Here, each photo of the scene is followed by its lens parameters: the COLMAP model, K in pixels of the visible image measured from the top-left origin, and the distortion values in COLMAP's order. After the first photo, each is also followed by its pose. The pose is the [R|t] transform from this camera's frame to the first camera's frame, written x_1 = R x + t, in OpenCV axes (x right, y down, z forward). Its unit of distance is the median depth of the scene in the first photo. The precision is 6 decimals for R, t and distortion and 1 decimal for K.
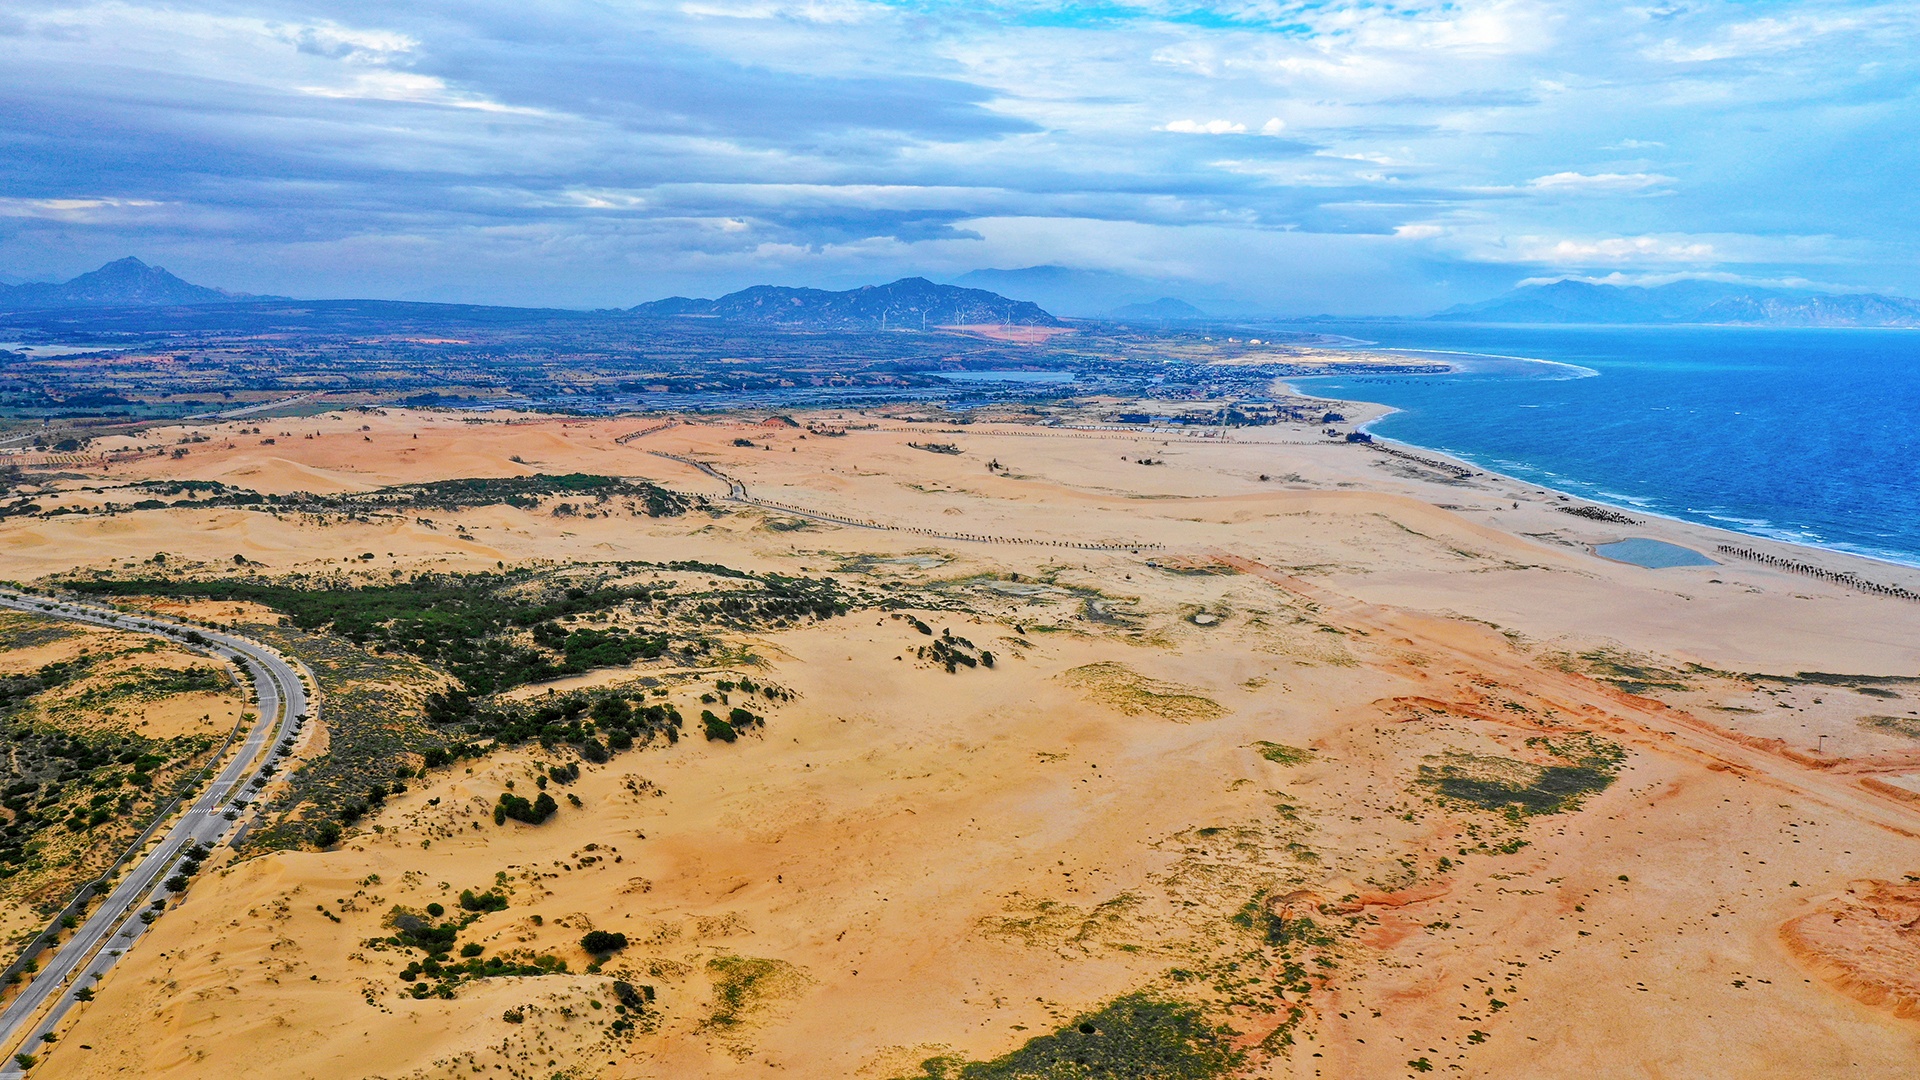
lens RADIAL K [[1513.1, 0, 960.0], [0, 1513.1, 540.0], [0, 0, 1]] dist [0.000904, 0.008941]
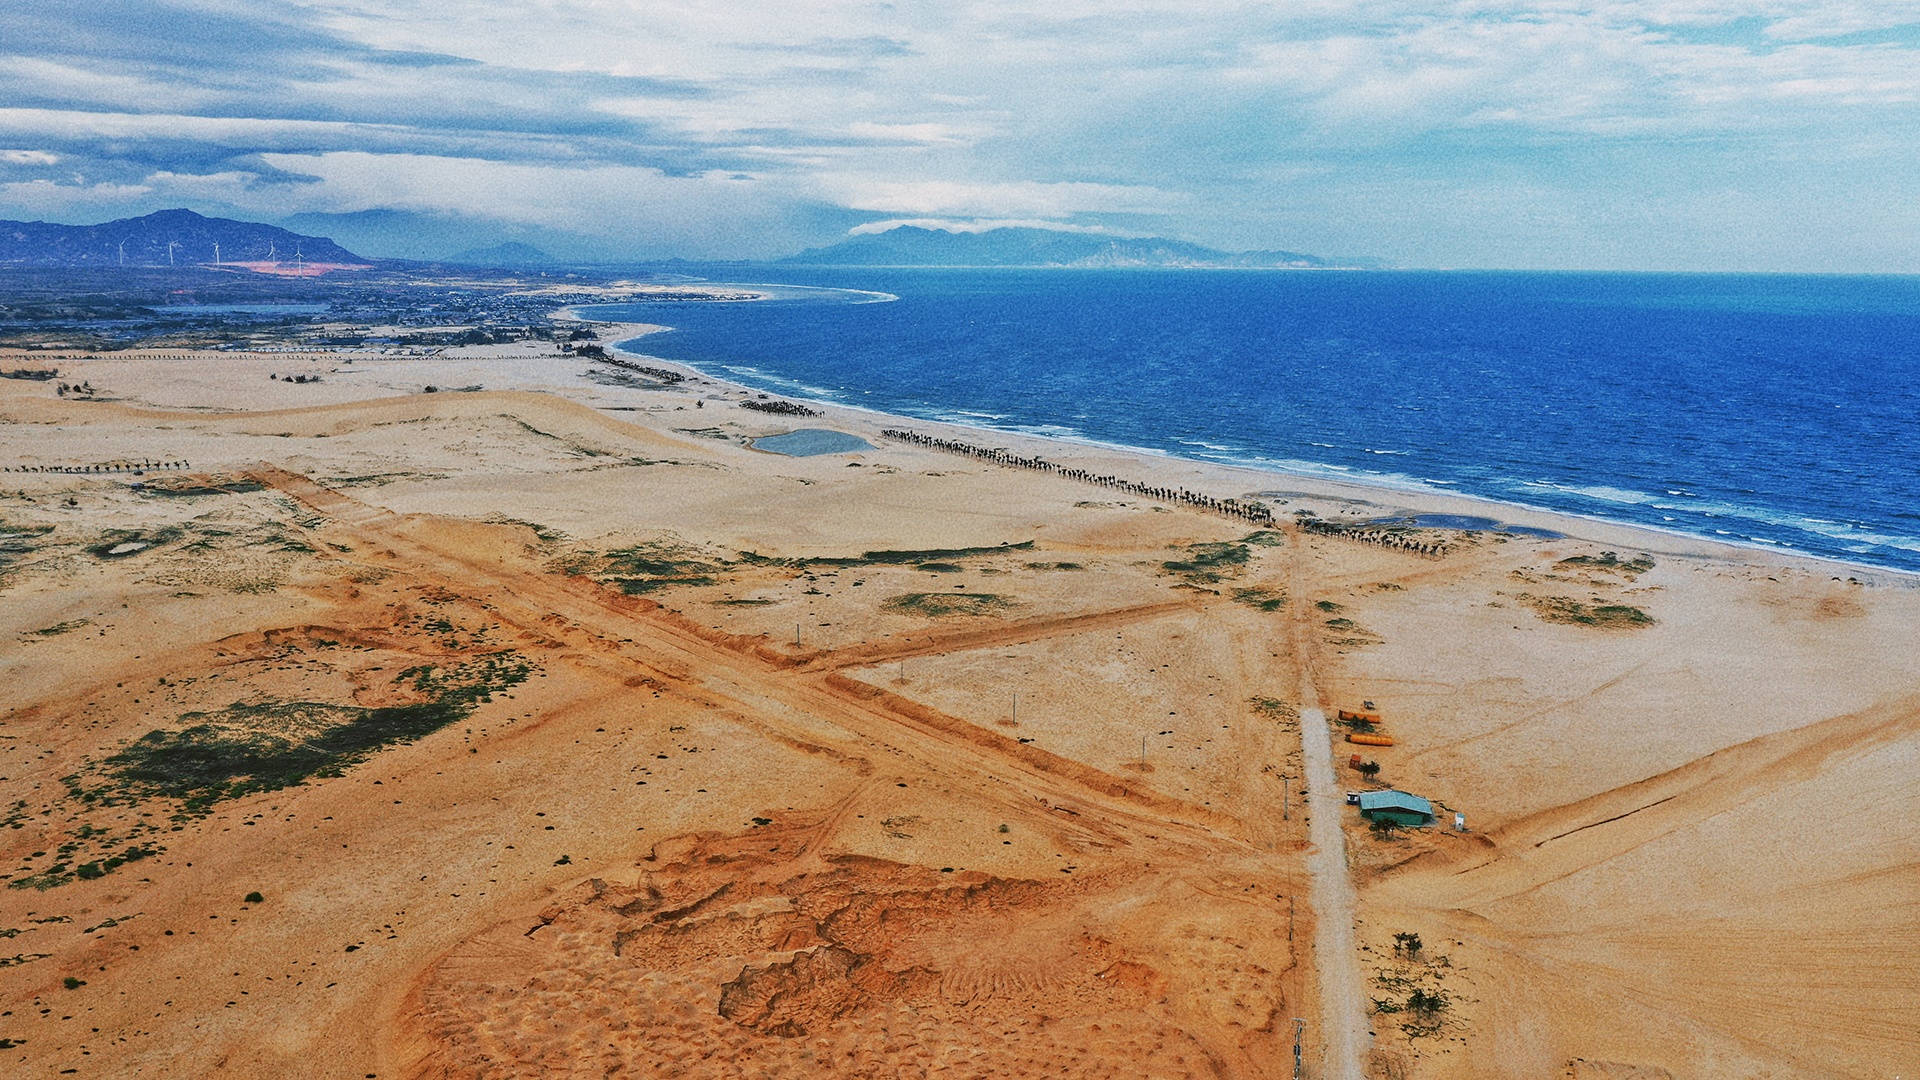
lens RADIAL K [[1513.1, 0, 960.0], [0, 1513.1, 540.0], [0, 0, 1]] dist [0.000904, 0.008941]
pose [[0.921645, -0.073661, 0.380979, 0.182066], [0.062433, 0.997175, 0.041764, 0.031279], [-0.382979, -0.014706, 0.923640, 0.142858]]
